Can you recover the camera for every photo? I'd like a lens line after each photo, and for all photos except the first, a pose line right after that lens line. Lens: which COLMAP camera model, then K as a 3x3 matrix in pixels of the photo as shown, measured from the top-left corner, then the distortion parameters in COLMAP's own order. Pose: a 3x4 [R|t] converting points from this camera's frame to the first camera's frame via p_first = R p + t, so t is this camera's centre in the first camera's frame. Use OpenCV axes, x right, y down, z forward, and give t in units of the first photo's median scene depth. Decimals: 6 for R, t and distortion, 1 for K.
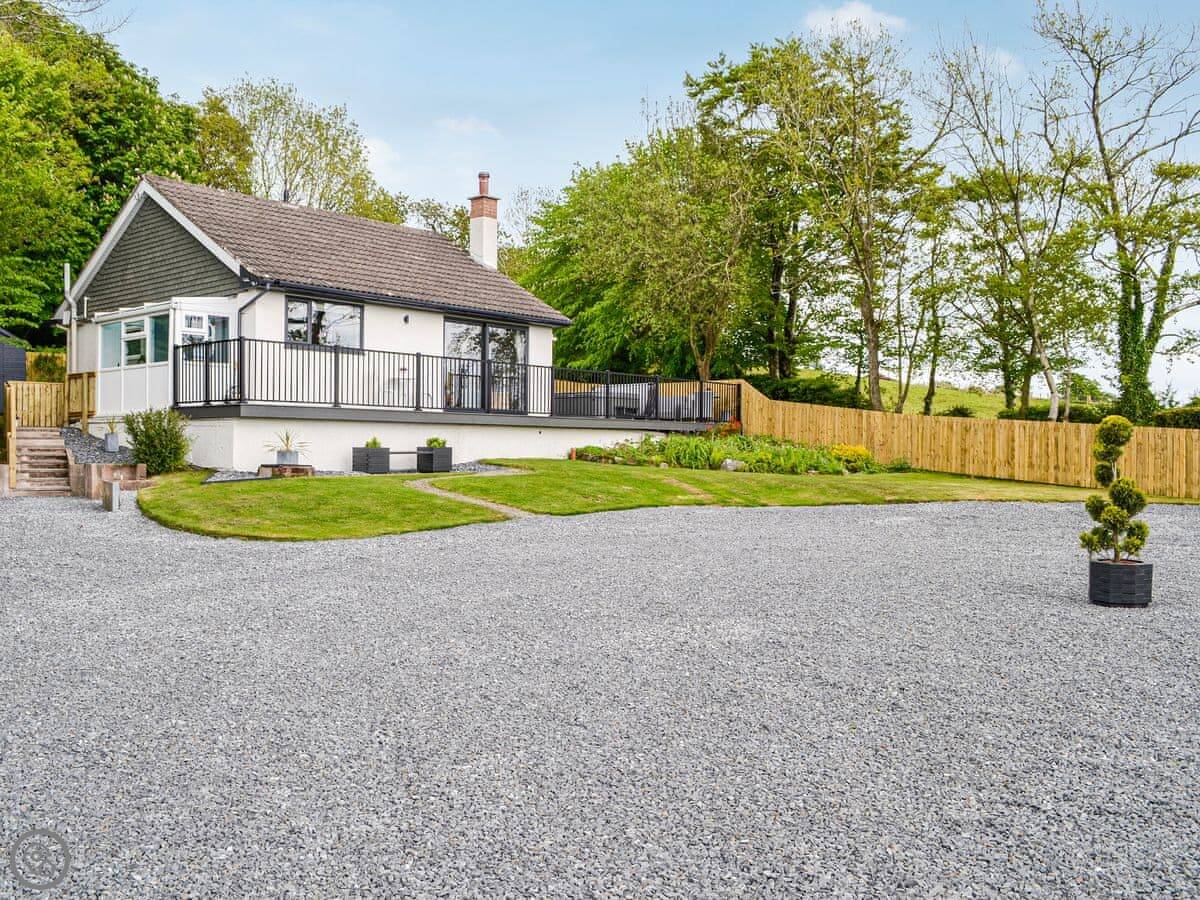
lens RADIAL K [[1064.7, 0, 500.1], [0, 1064.7, 363.6], [0, 0, 1]] dist [-0.020981, -0.003275]
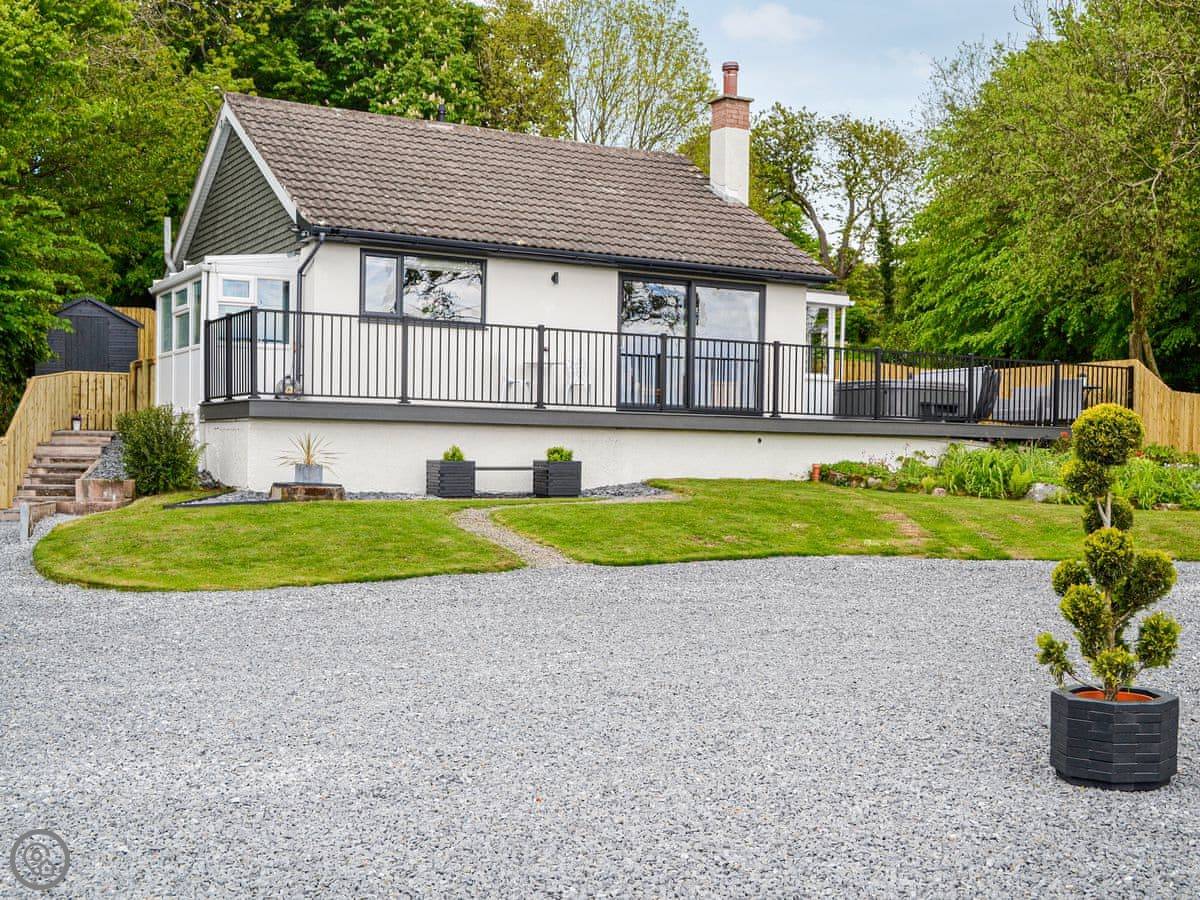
lens RADIAL K [[1443.9, 0, 600.0], [0, 1443.9, 394.5], [0, 0, 1]] dist [-0.014840, -0.001799]
pose [[0.959970, -0.003902, -0.280077, 0.222050], [0.013174, 0.999425, 0.031231, 0.005981], [0.279794, -0.033670, 0.959469, 0.102589]]
